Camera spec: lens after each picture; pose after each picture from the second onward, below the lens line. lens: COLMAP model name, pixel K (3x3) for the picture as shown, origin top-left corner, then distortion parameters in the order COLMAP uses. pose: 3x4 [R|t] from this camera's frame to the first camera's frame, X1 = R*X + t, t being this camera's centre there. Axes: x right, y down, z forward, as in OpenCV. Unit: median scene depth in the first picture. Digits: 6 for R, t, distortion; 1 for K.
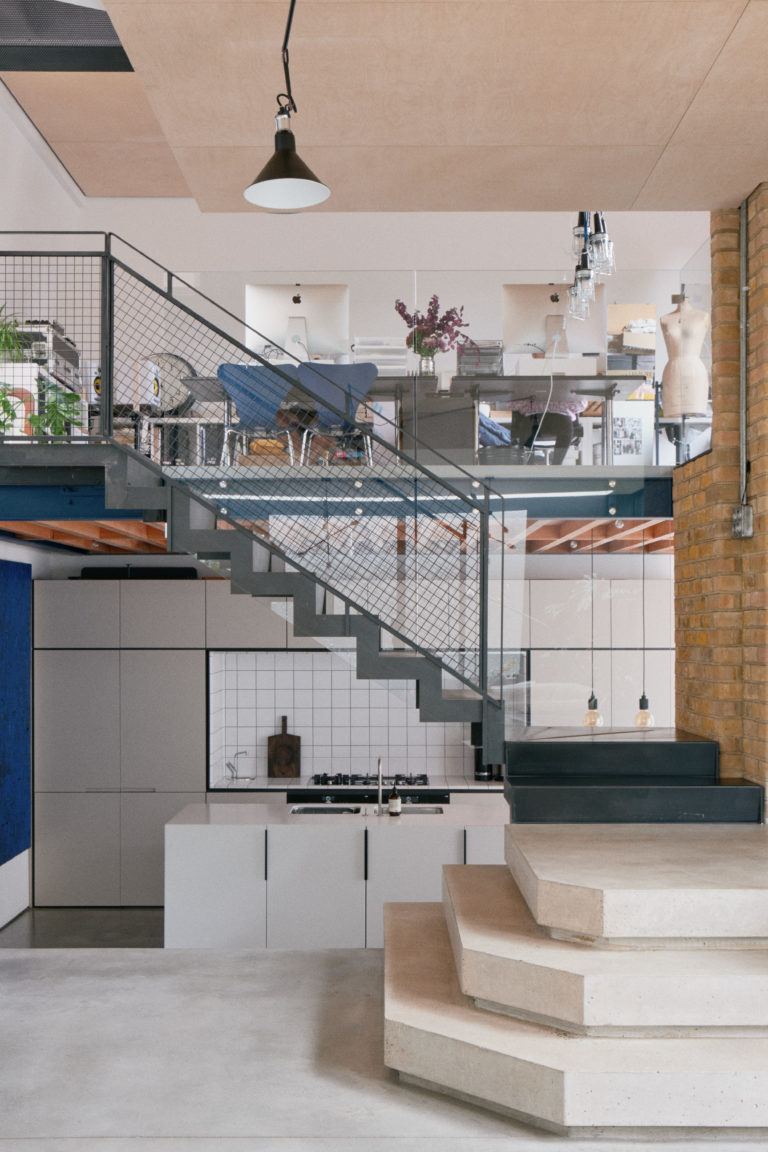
lens RADIAL K [[1422.5, 0, 382.8], [0, 1422.5, 622.5], [0, 0, 1]] dist [-0.003741, 0.007649]
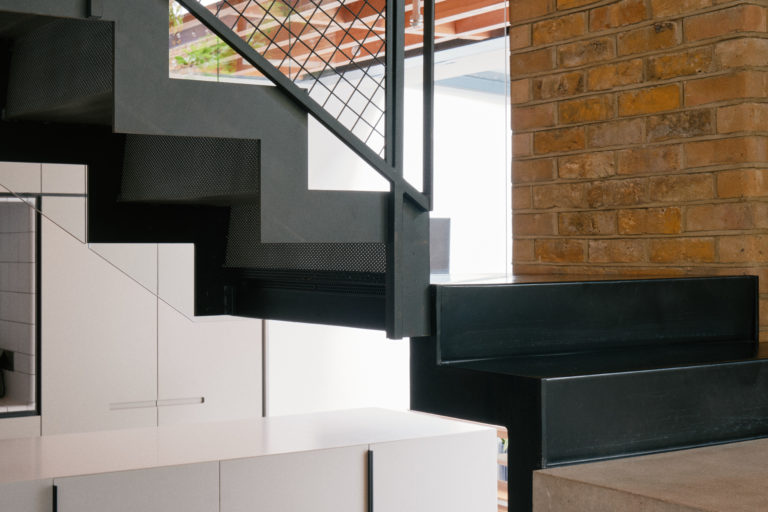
lens RADIAL K [[1262.2, 0, 384.0], [0, 1262.2, 256.0], [0, 0, 1]] dist [-0.089540, -0.051547]
pose [[0.819035, -0.003777, 0.573731, -0.151187], [0.005530, 0.999984, -0.001310, 0.075815], [-0.573716, 0.004246, 0.819043, 0.687870]]
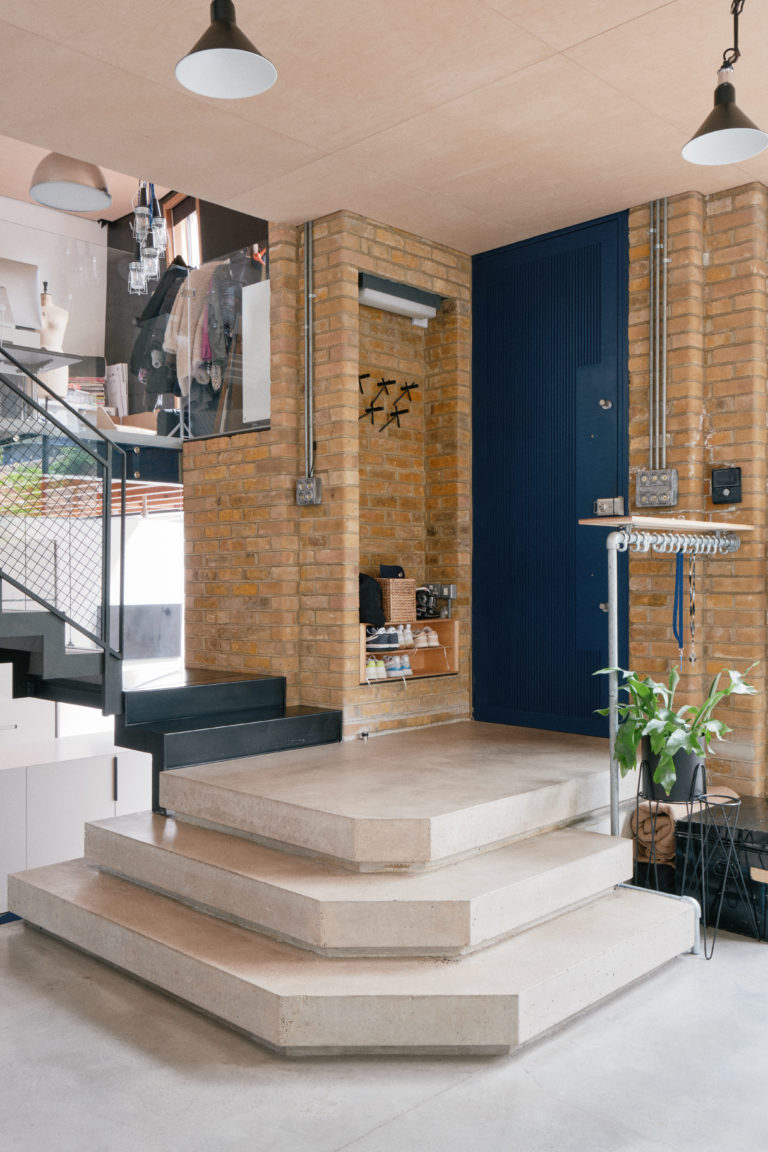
lens RADIAL K [[1022.9, 0, 406.2], [0, 1022.9, 586.6], [0, 0, 1]] dist [0.013144, -0.000395]
pose [[0.676030, -0.008022, 0.736831, -0.319058], [0.001600, 0.999954, 0.009419, 0.001364], [-0.736873, -0.005188, 0.676012, 0.350889]]
